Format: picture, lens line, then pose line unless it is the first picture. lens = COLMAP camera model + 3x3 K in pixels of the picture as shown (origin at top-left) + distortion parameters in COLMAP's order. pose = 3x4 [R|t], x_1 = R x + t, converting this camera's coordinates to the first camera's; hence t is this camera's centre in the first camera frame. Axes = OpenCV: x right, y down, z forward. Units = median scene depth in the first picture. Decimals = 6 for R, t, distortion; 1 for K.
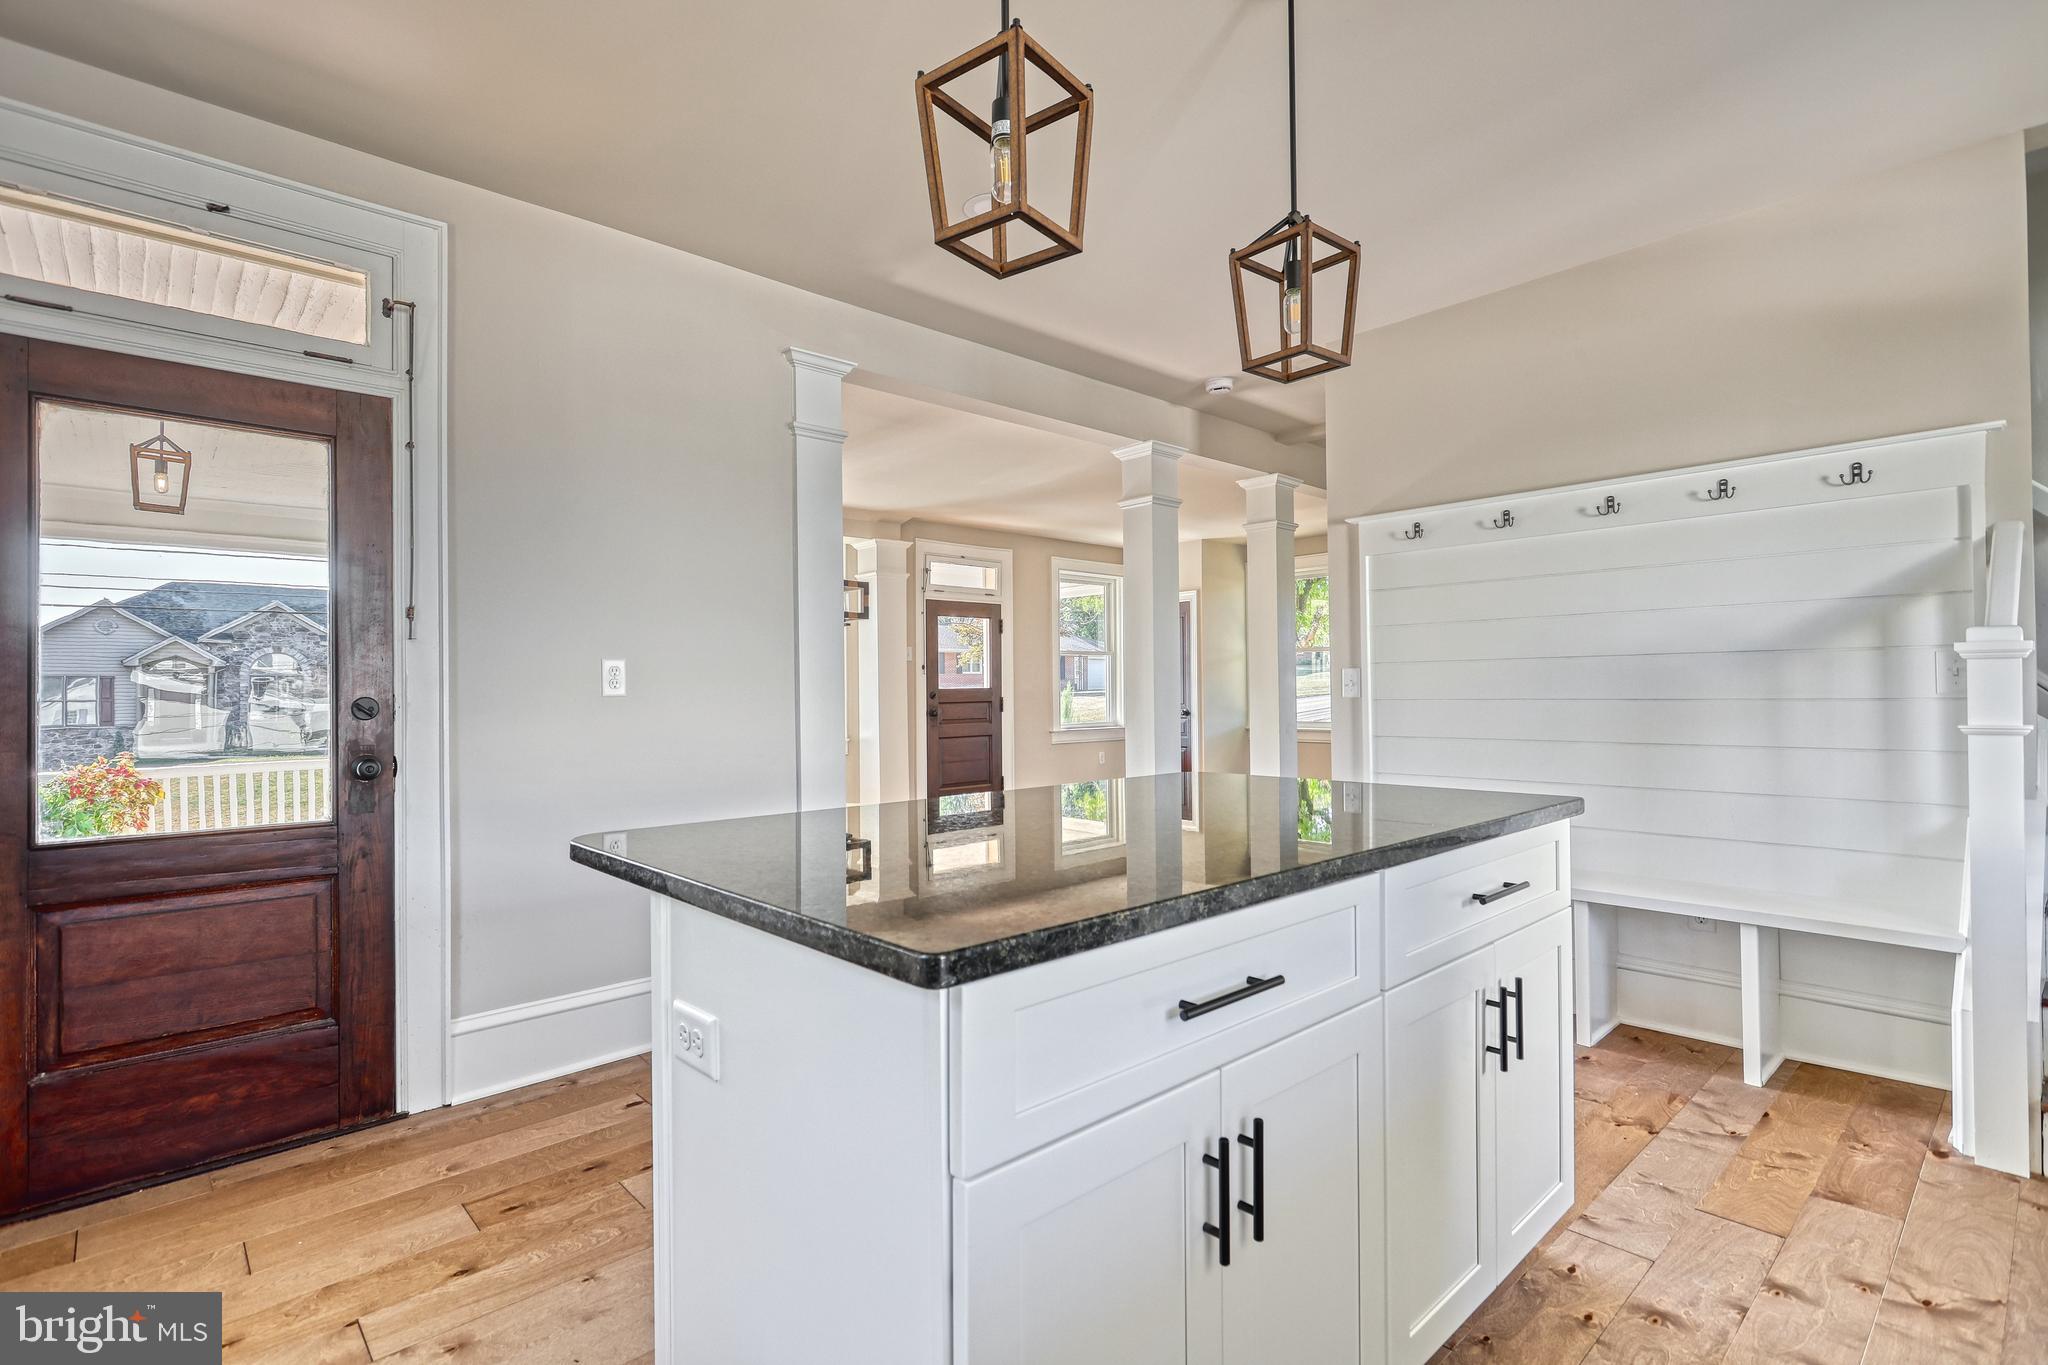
lens RADIAL K [[965.3, 0, 1027.5], [0, 965.3, 681.2], [0, 0, 1]] dist [-0.002781, 0.001458]
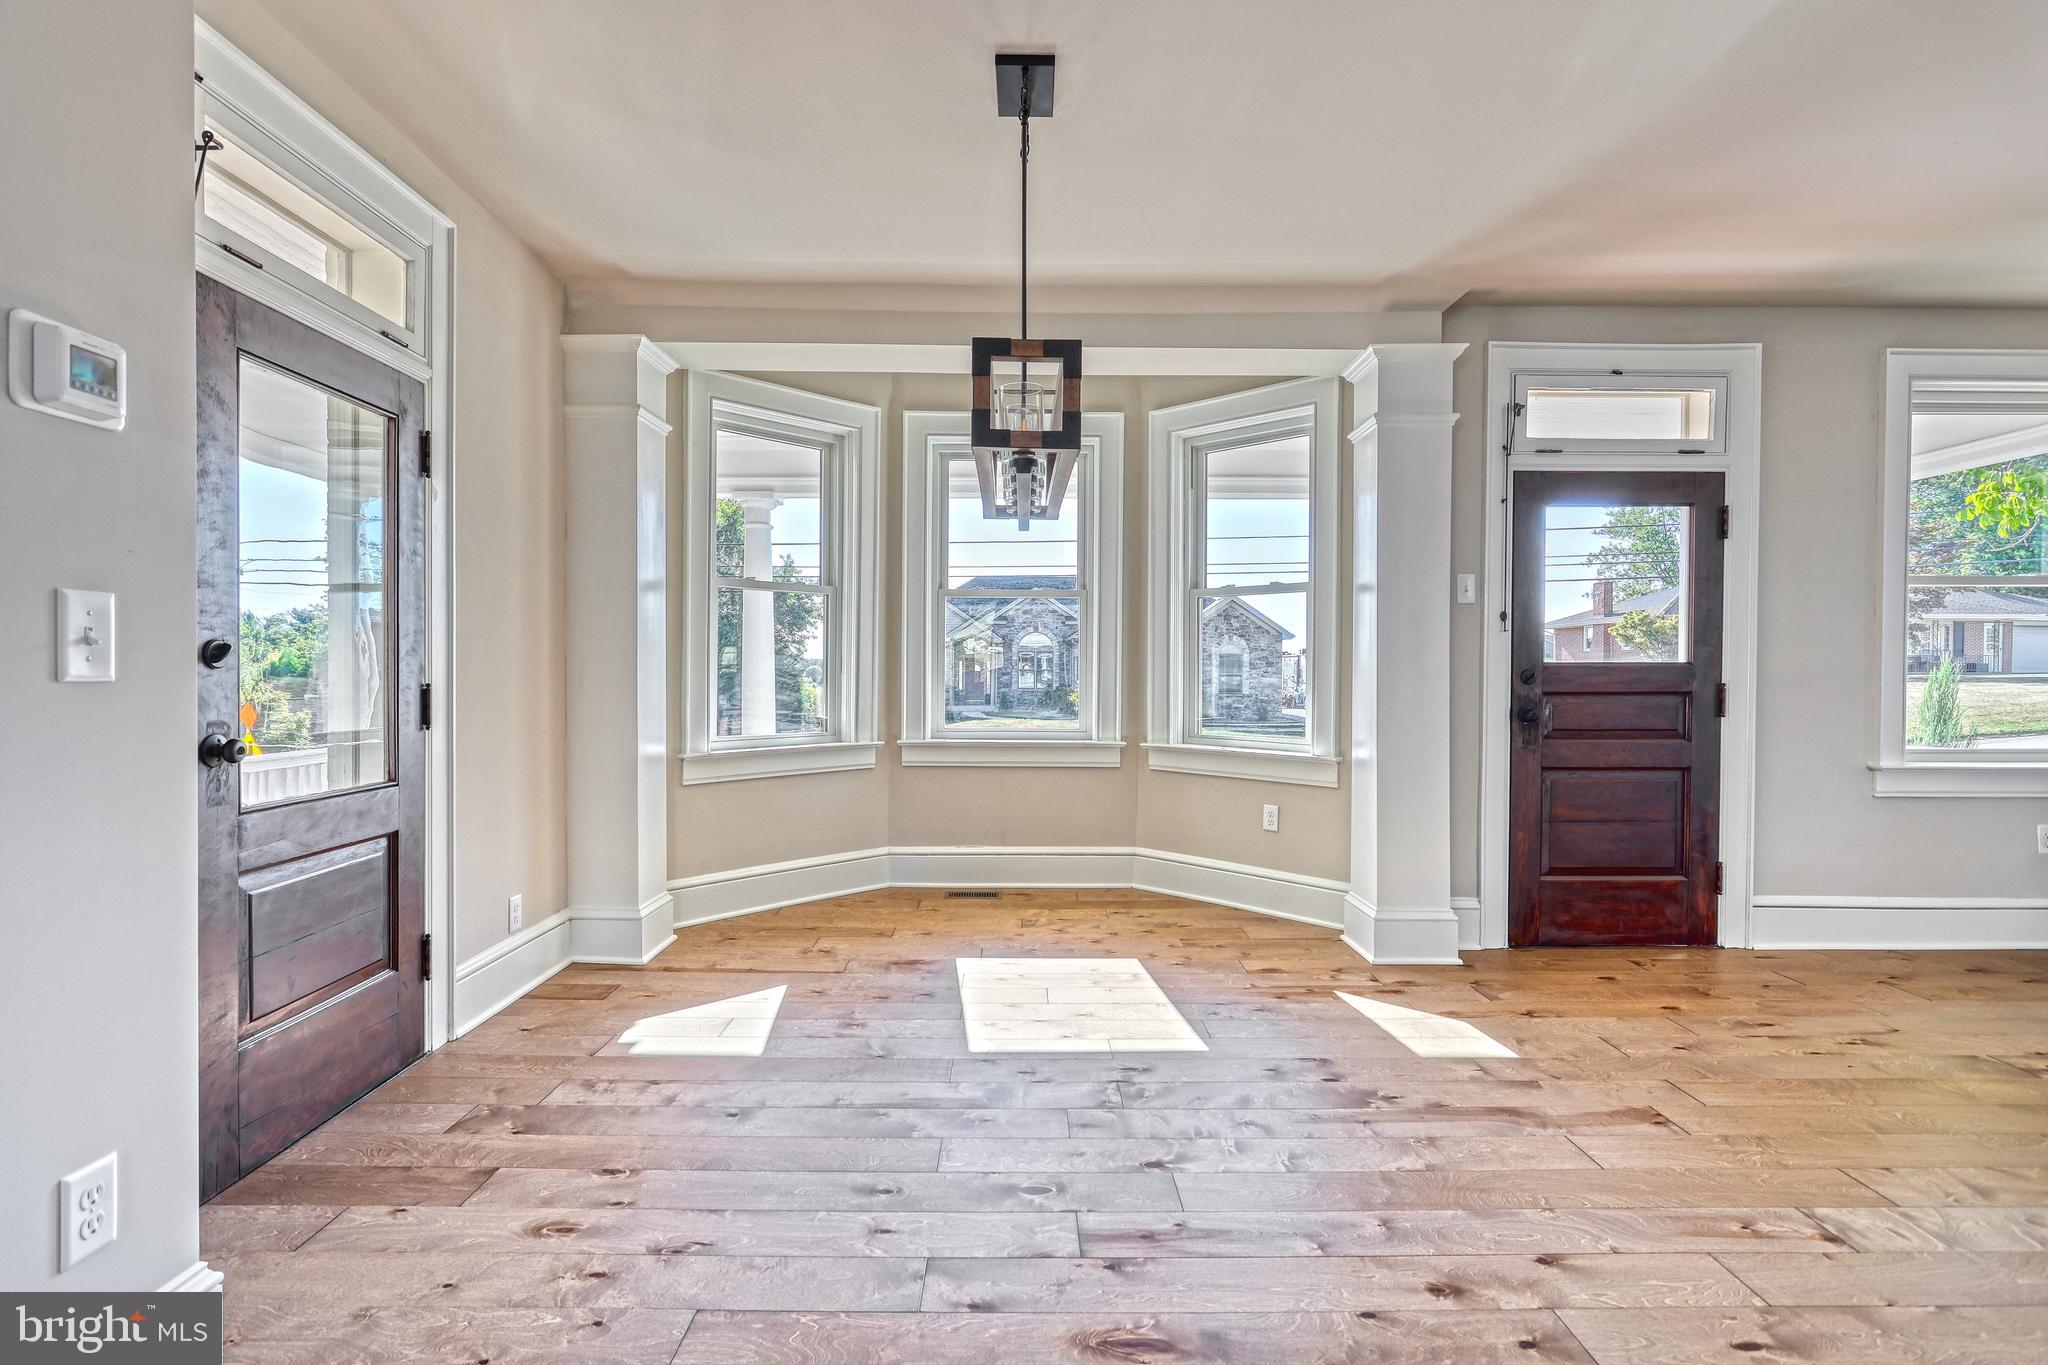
lens RADIAL K [[968.0, 0, 1024.4], [0, 968.0, 680.7], [0, 0, 1]] dist [-0.007676, 0.005184]
pose [[0.742357, 0.020790, -0.669681, 0.034848], [-0.005035, 0.999663, 0.025453, 0.005908], [0.669985, -0.015523, 0.742212, 0.506108]]
